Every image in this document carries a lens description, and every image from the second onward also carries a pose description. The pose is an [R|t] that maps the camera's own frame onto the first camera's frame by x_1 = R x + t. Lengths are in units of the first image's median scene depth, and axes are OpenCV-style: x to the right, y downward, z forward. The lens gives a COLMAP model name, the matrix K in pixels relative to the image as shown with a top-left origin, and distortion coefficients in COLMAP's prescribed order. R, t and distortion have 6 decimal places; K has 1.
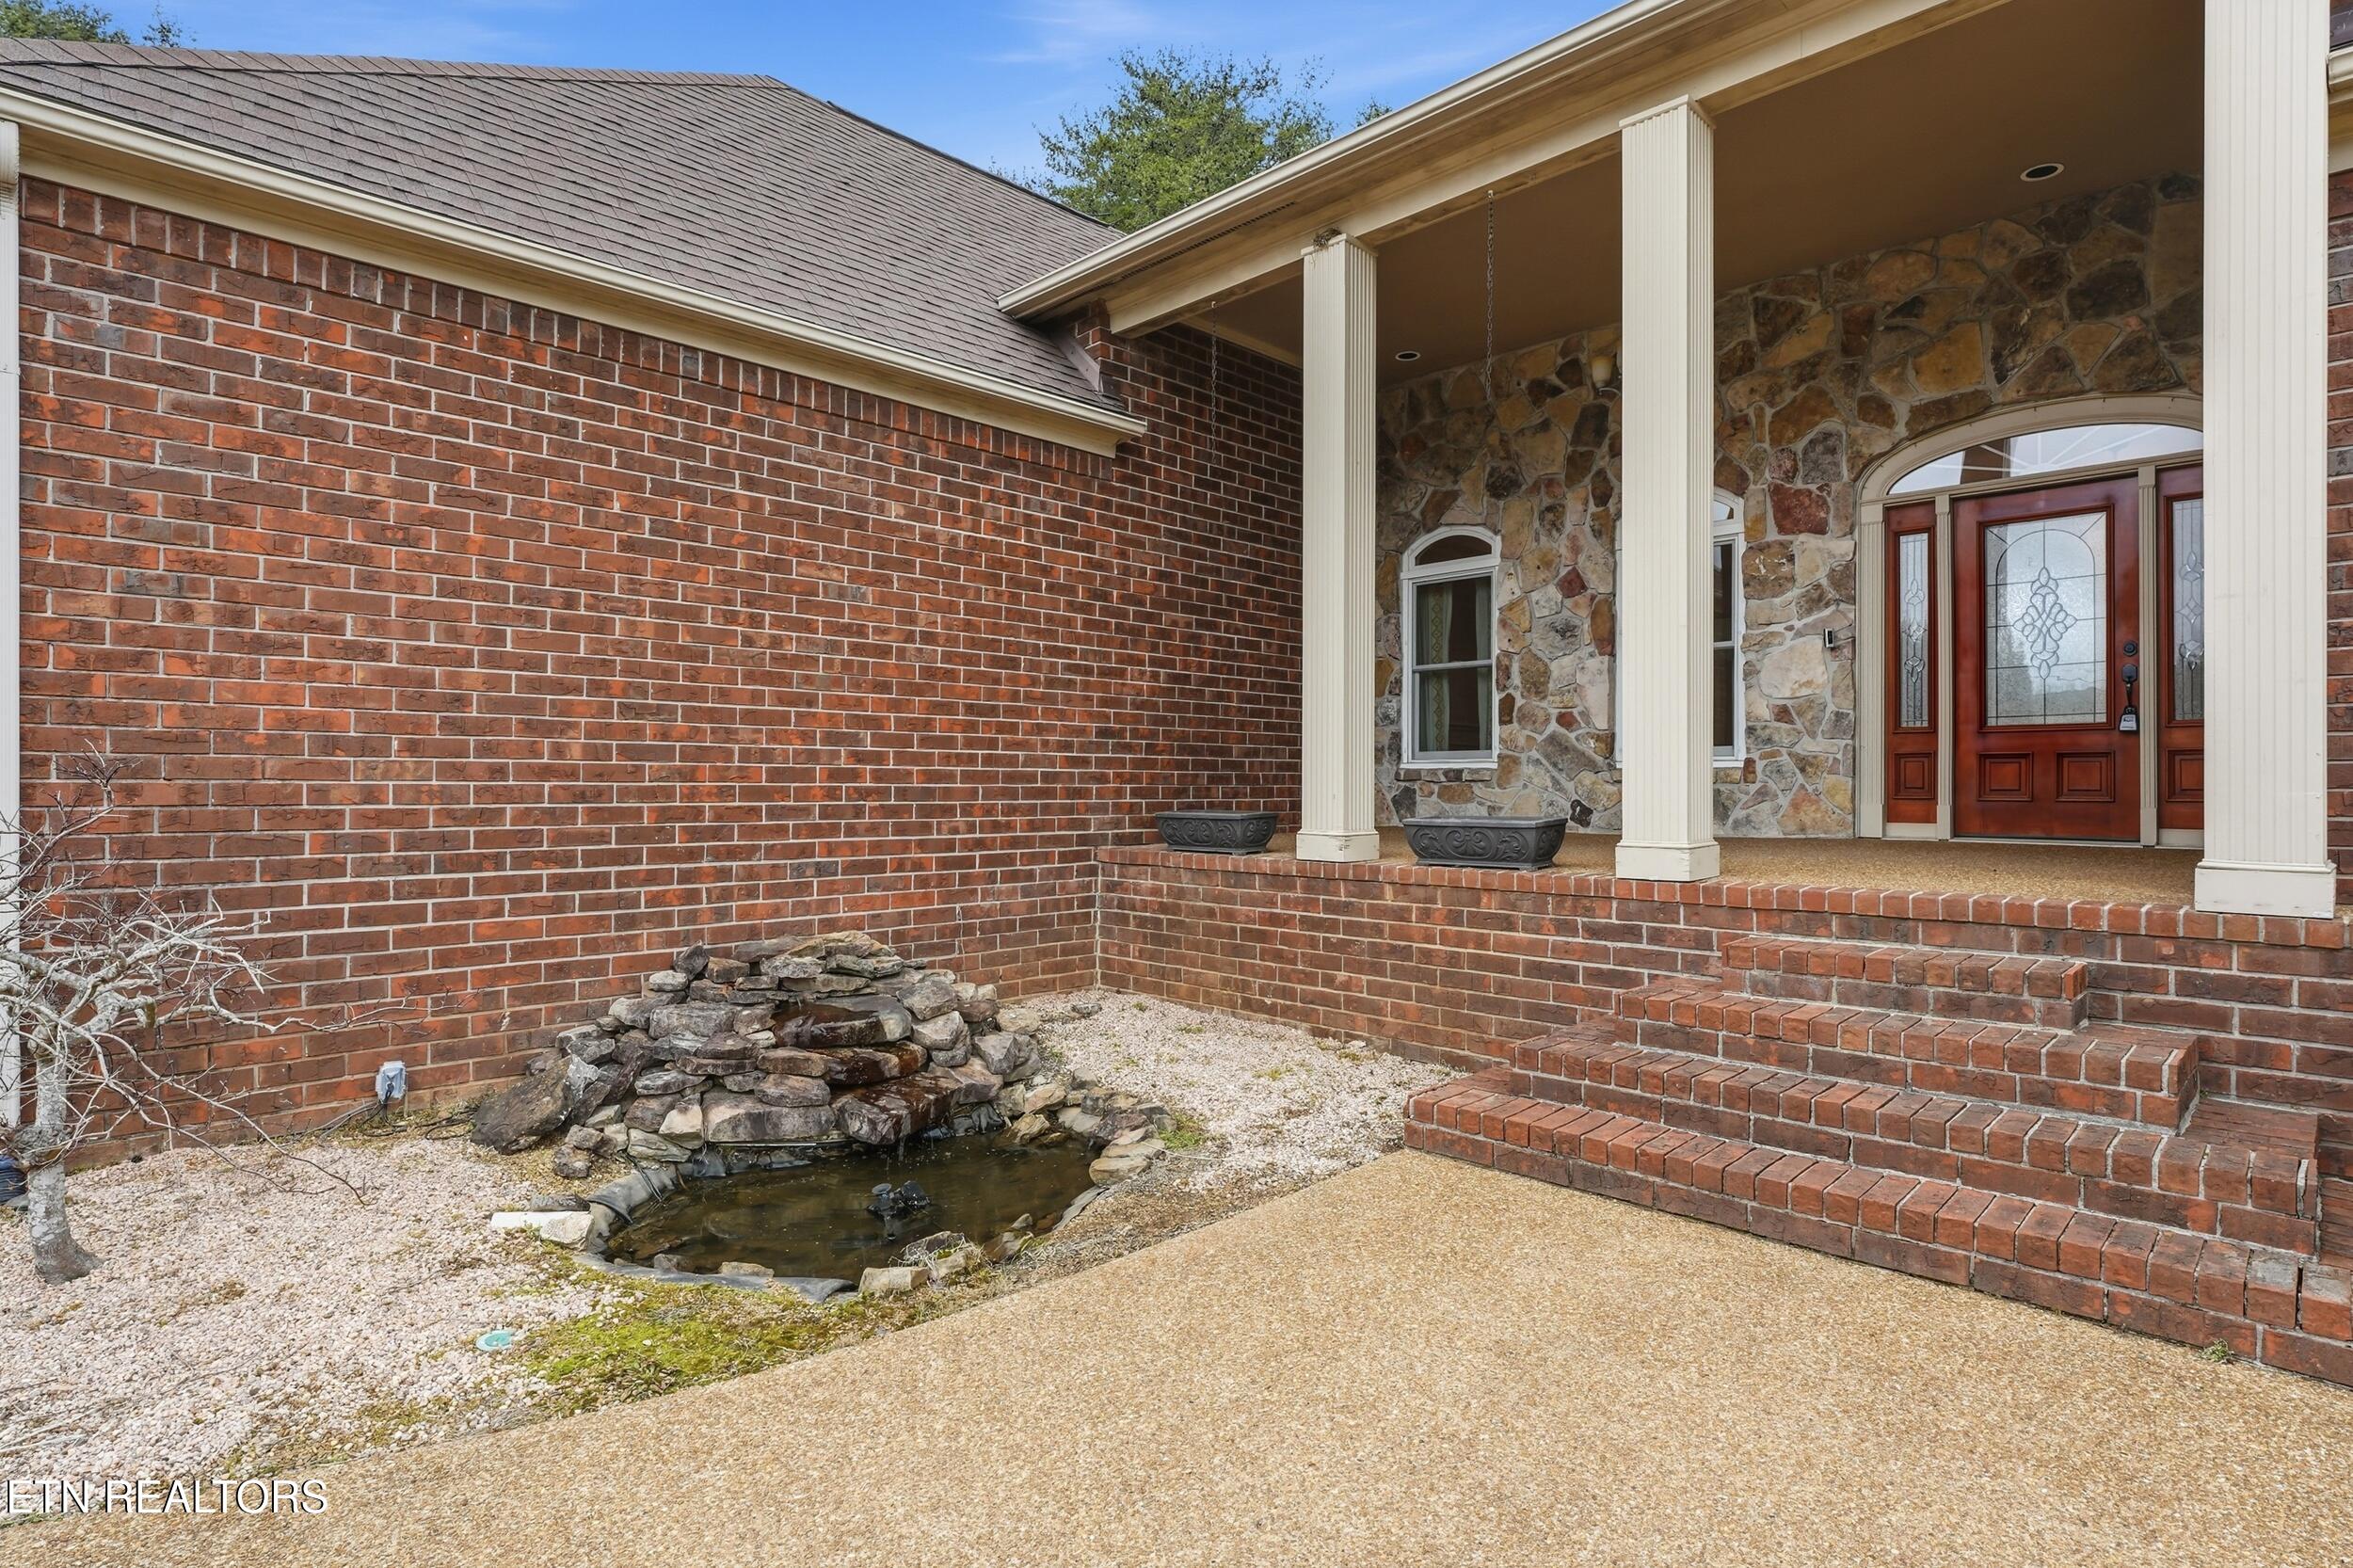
lens RADIAL K [[1219.9, 0, 1166.3], [0, 1219.9, 783.5], [0, 0, 1]] dist [-0.013091, -0.001099]
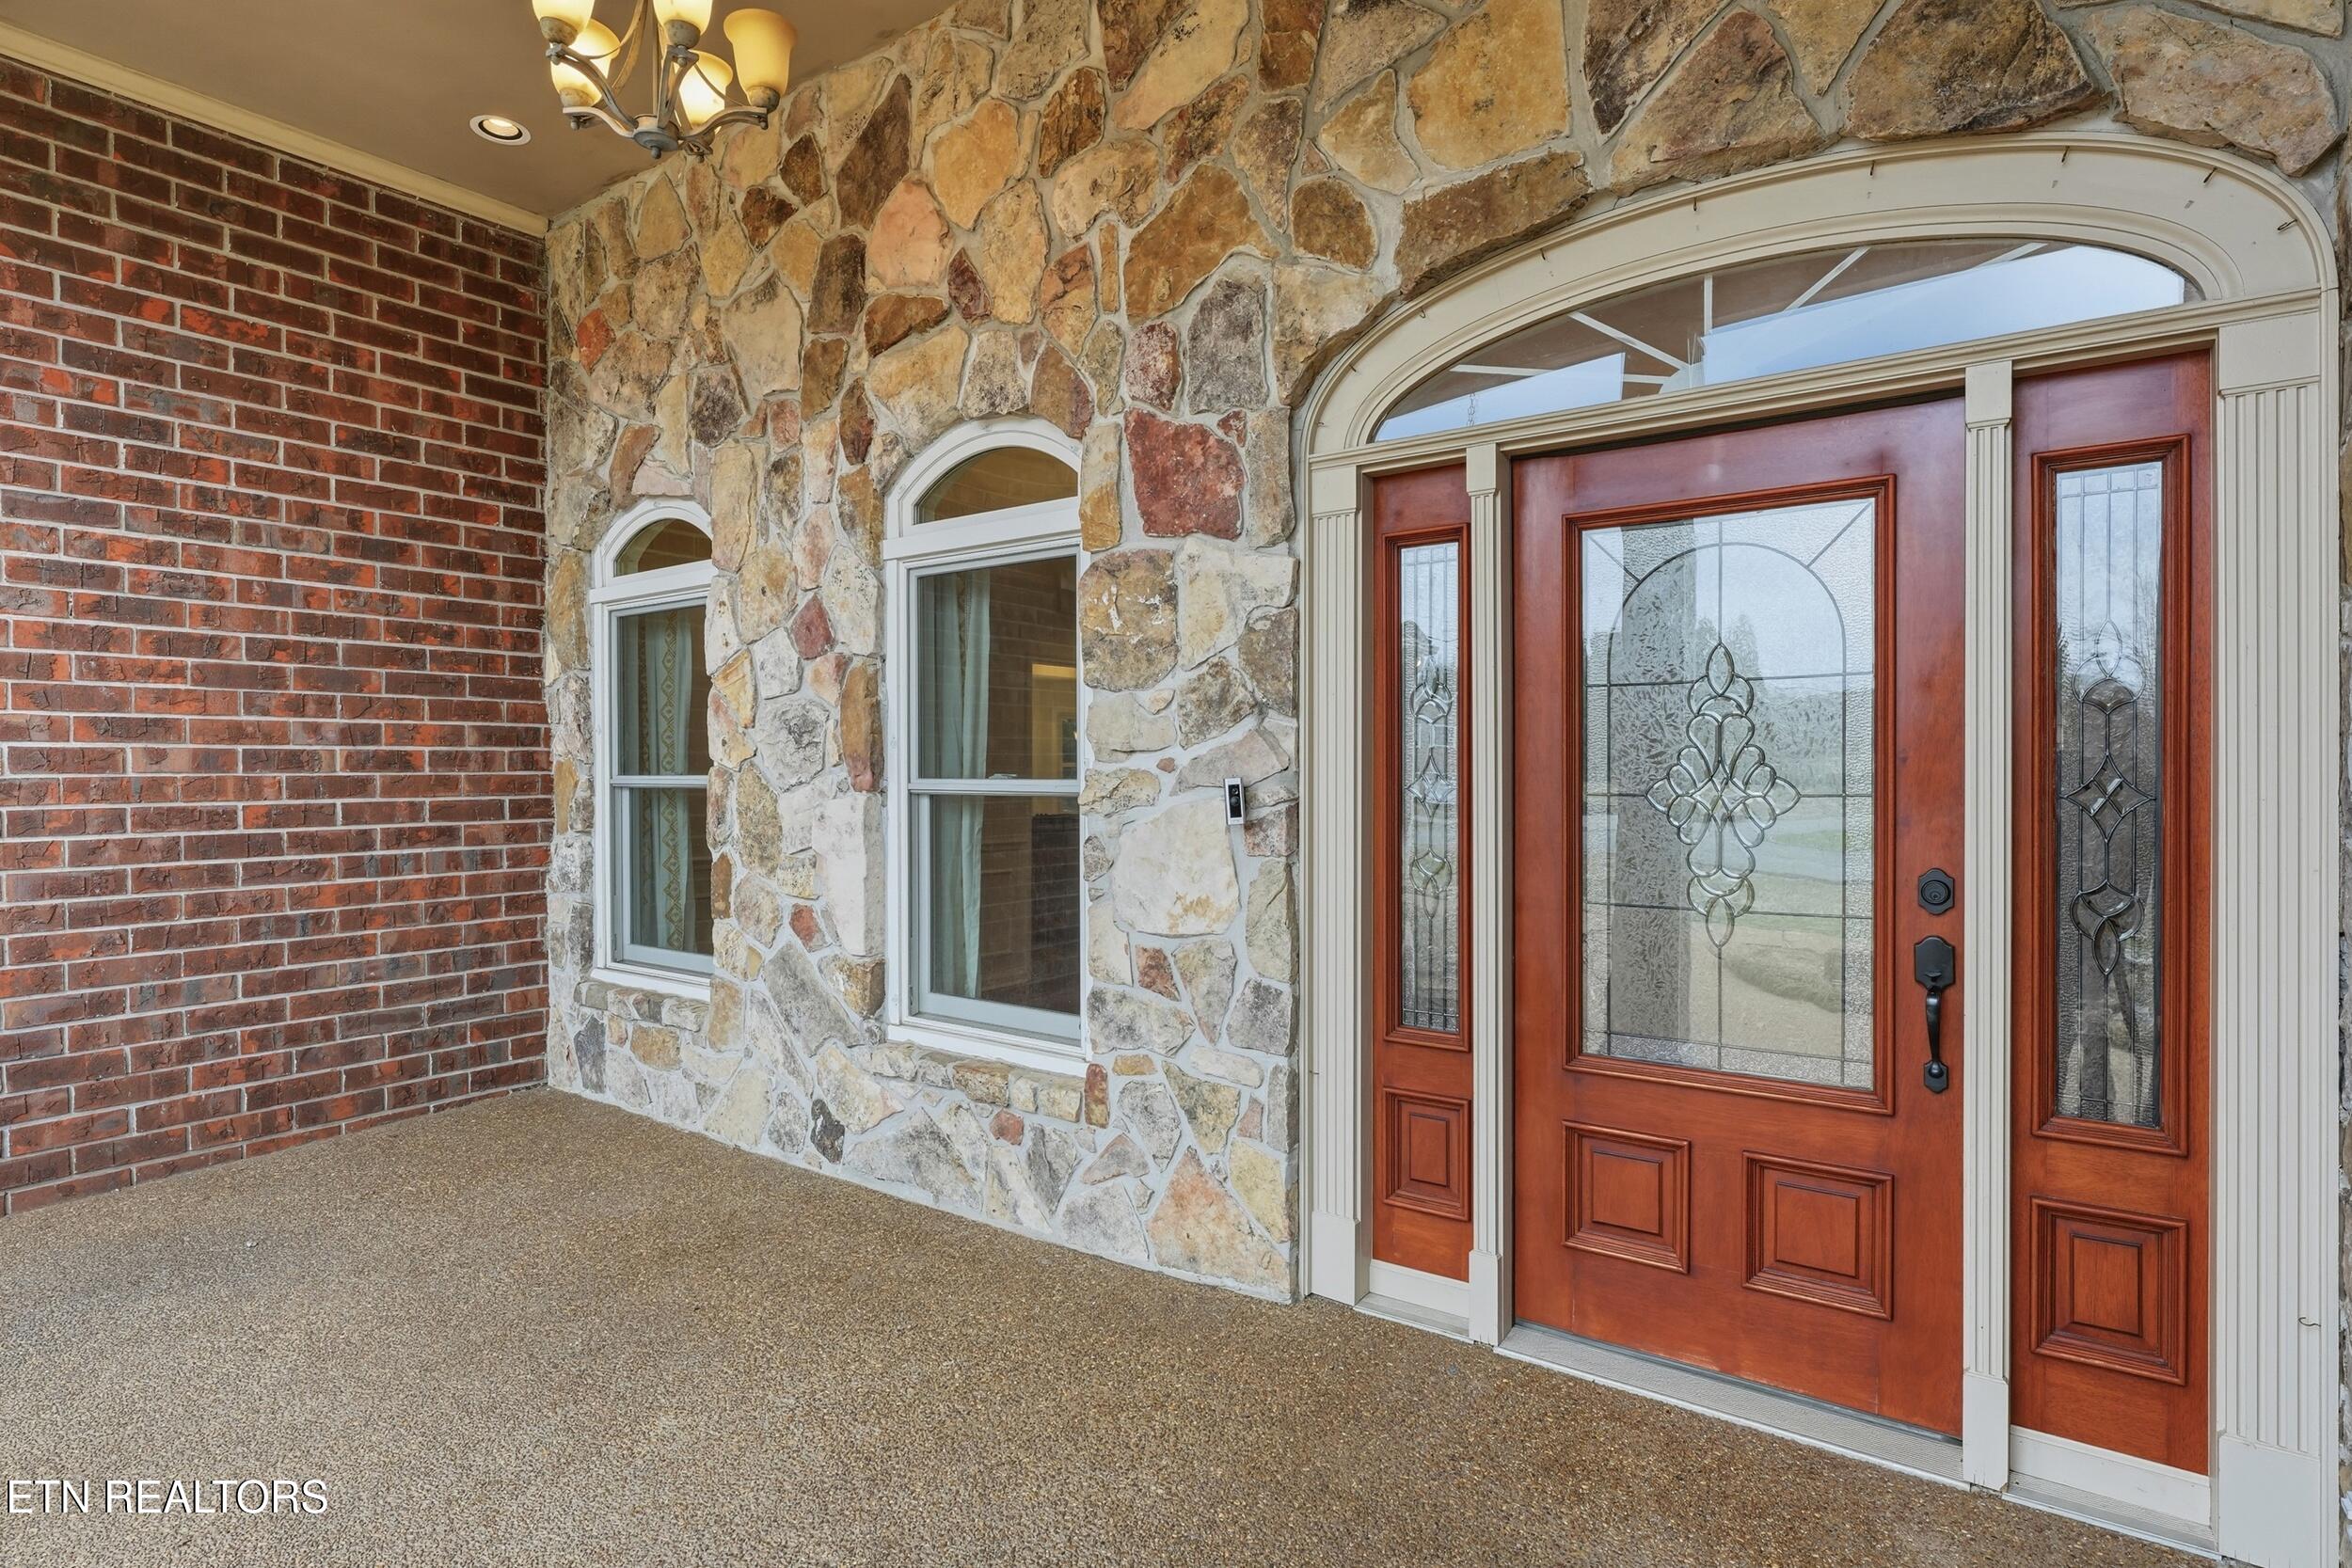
lens RADIAL K [[1219.2, 0, 1183.9], [0, 1219.2, 779.6], [0, 0, 1]] dist [-0.013091, -0.001099]
pose [[0.987461, -0.006034, 0.157746, 0.451820], [0.003817, 0.999890, 0.014353, -0.128461], [-0.157815, -0.013571, 0.987375, 0.590176]]
